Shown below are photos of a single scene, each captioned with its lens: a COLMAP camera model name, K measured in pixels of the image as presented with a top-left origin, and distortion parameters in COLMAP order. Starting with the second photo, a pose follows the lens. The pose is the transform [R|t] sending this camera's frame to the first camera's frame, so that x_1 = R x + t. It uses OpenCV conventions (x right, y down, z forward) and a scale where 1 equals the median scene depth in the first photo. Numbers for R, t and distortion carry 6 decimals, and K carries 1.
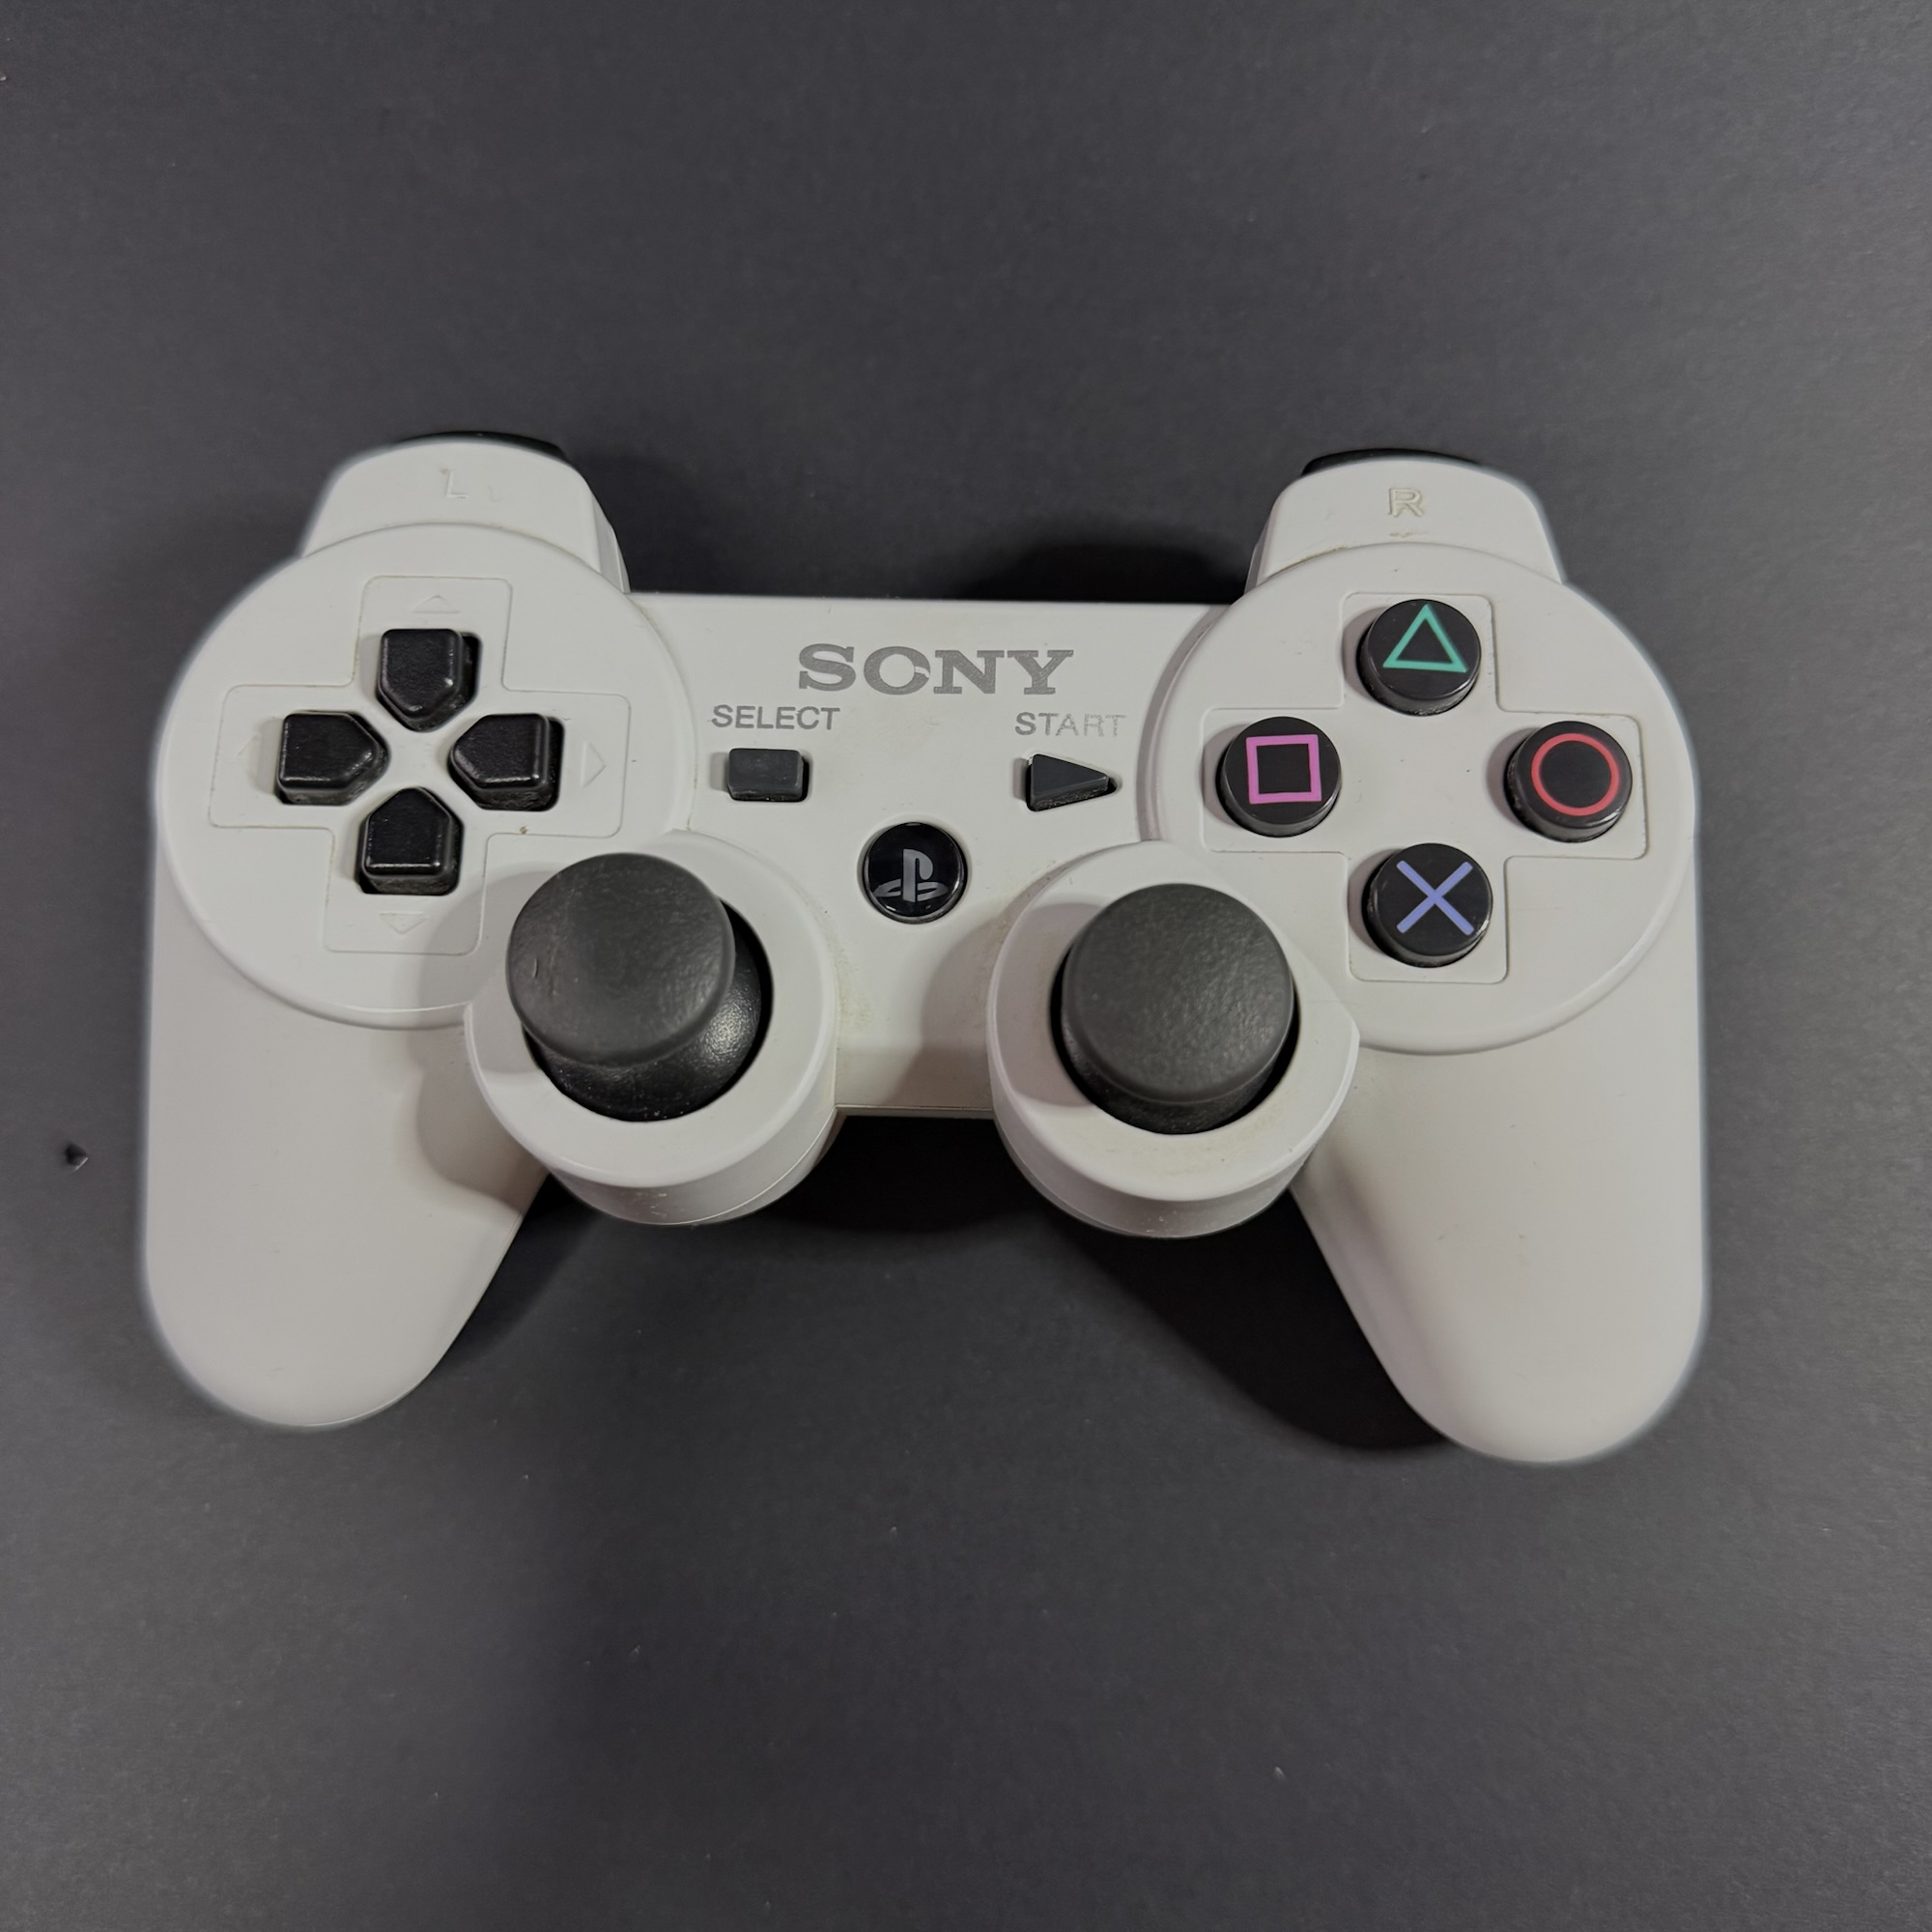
lens RADIAL K [[1544.0, 0, 967.1], [0, 1544.0, 1026.2], [0, 0, 1]] dist [0.030774, -0.013213]
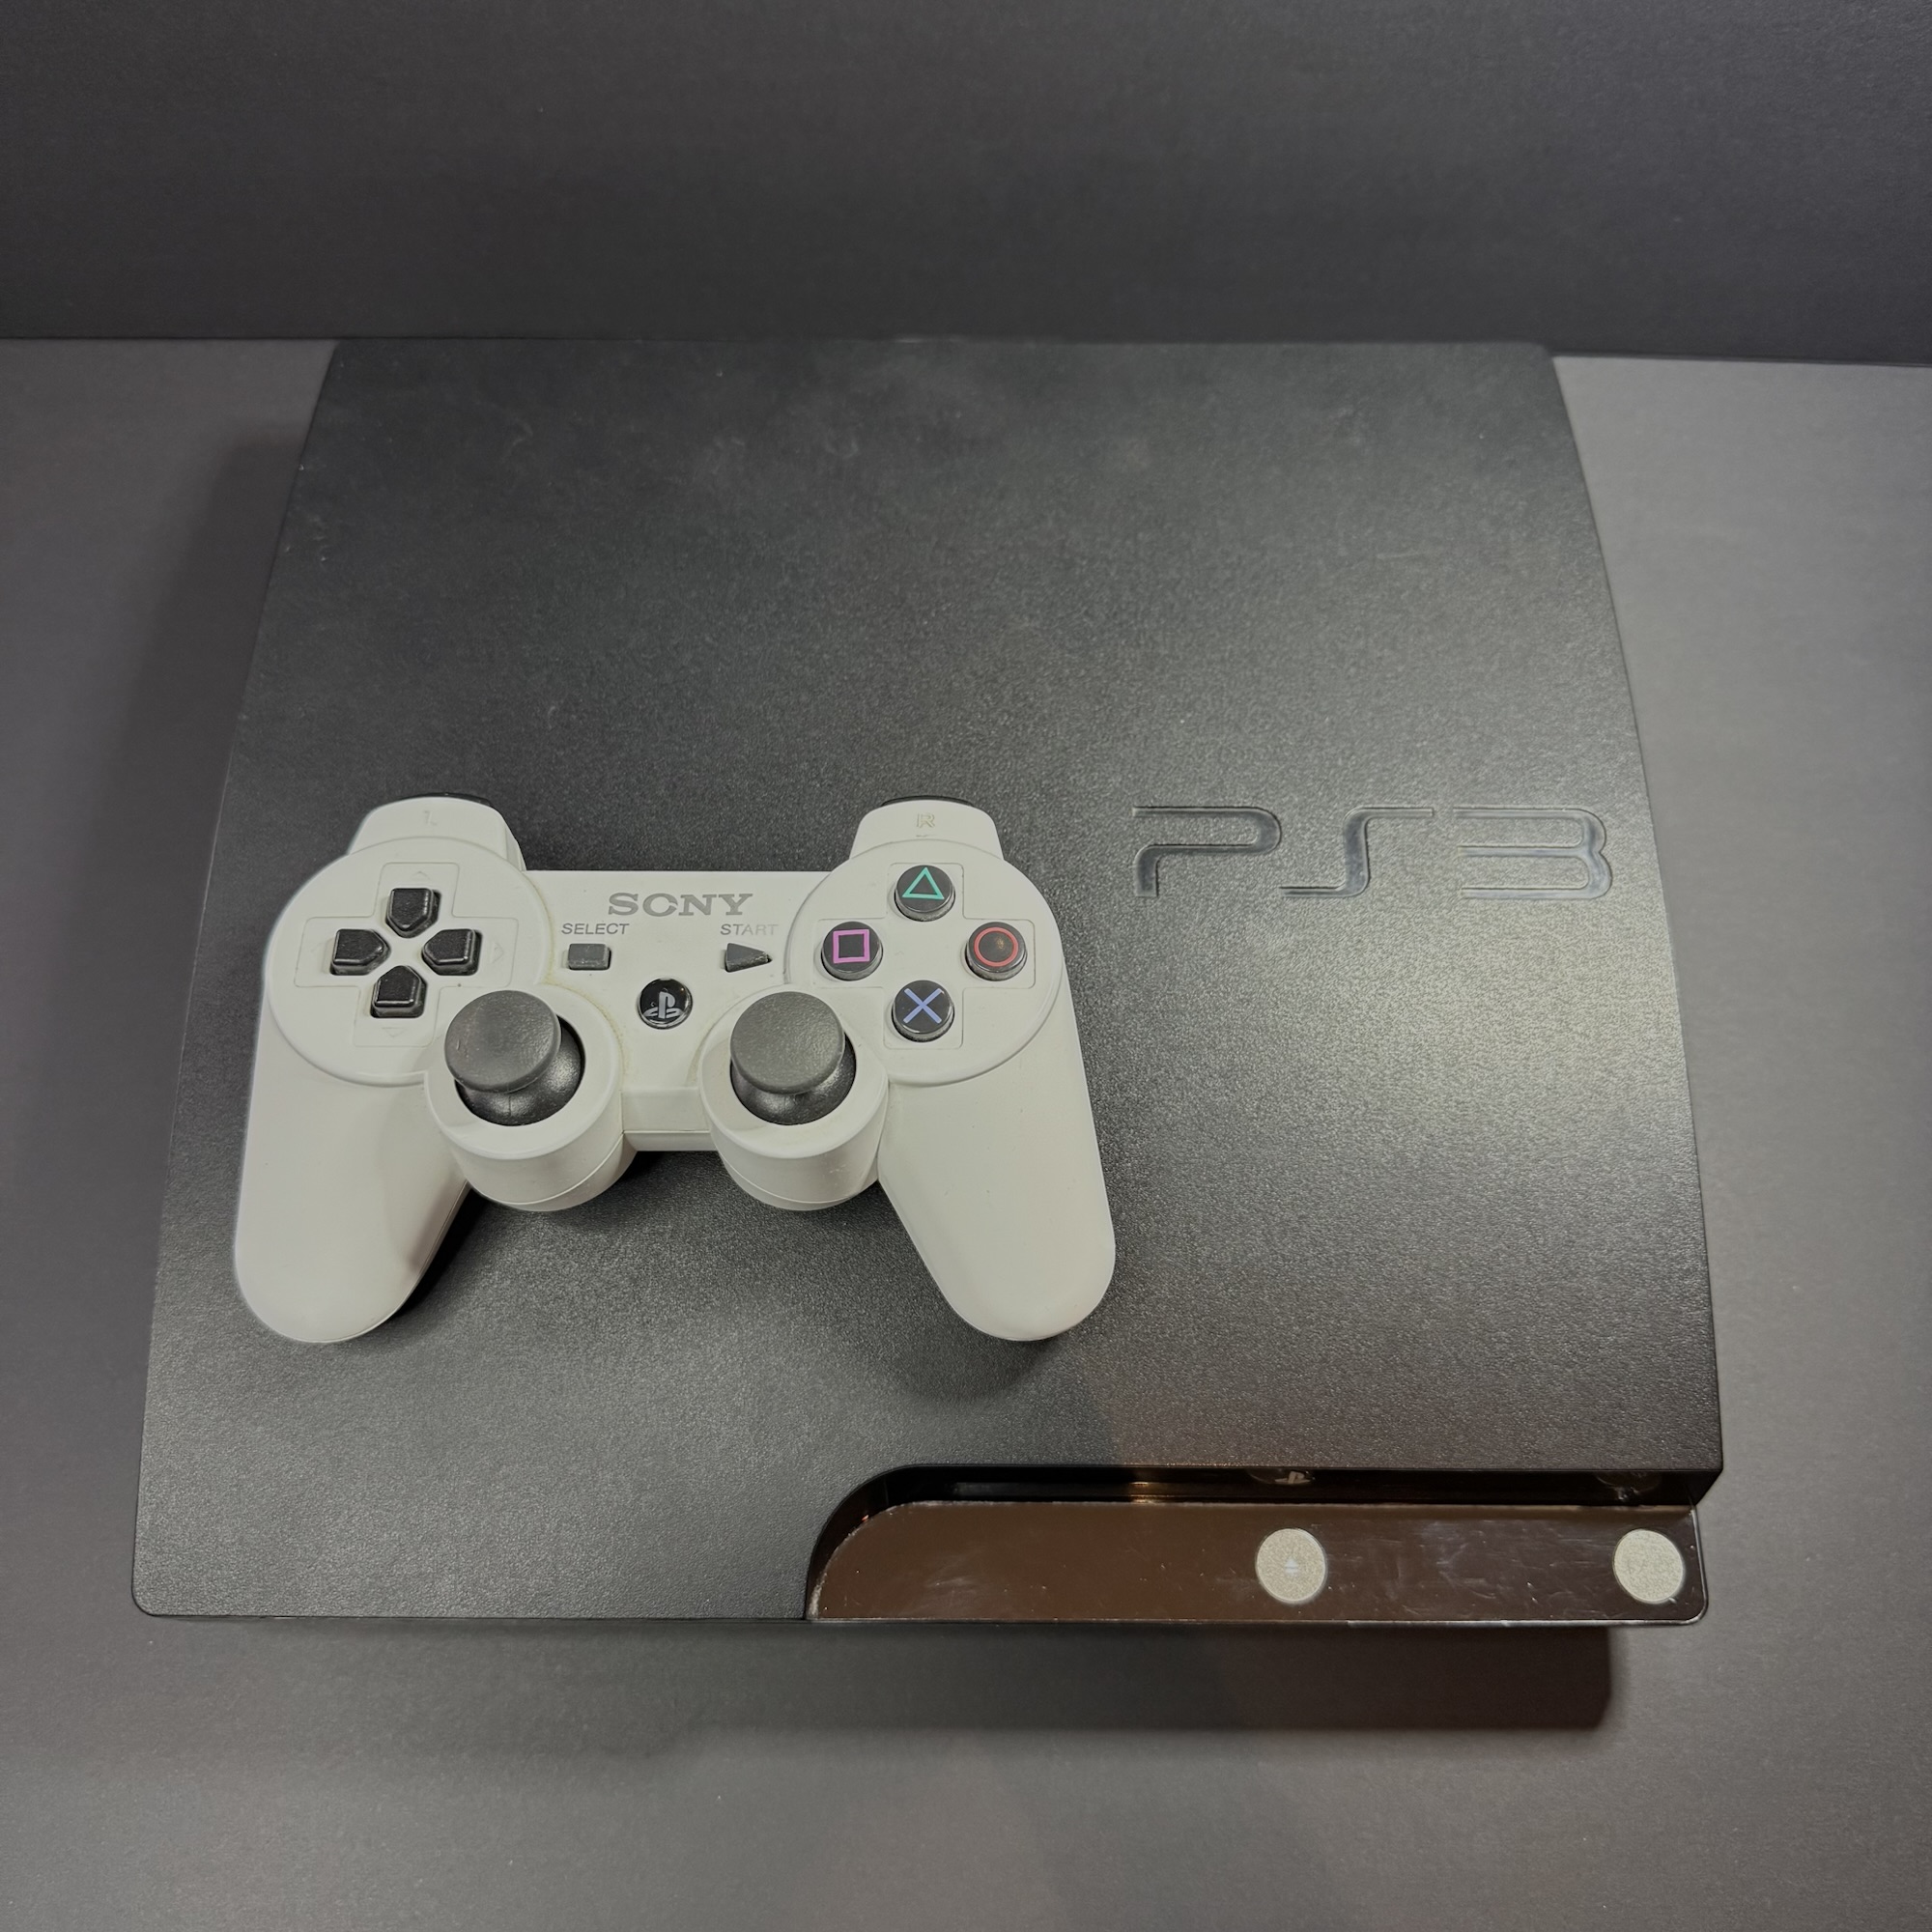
lens RADIAL K [[1544.0, 0, 967.1], [0, 1544.0, 1026.2], [0, 0, 1]] dist [0.030774, -0.013213]
pose [[0.999179, -0.017806, 0.036388, 0.270064], [0.025504, 0.974364, -0.223525, 0.365428], [-0.031476, 0.224270, 0.974019, -0.872941]]
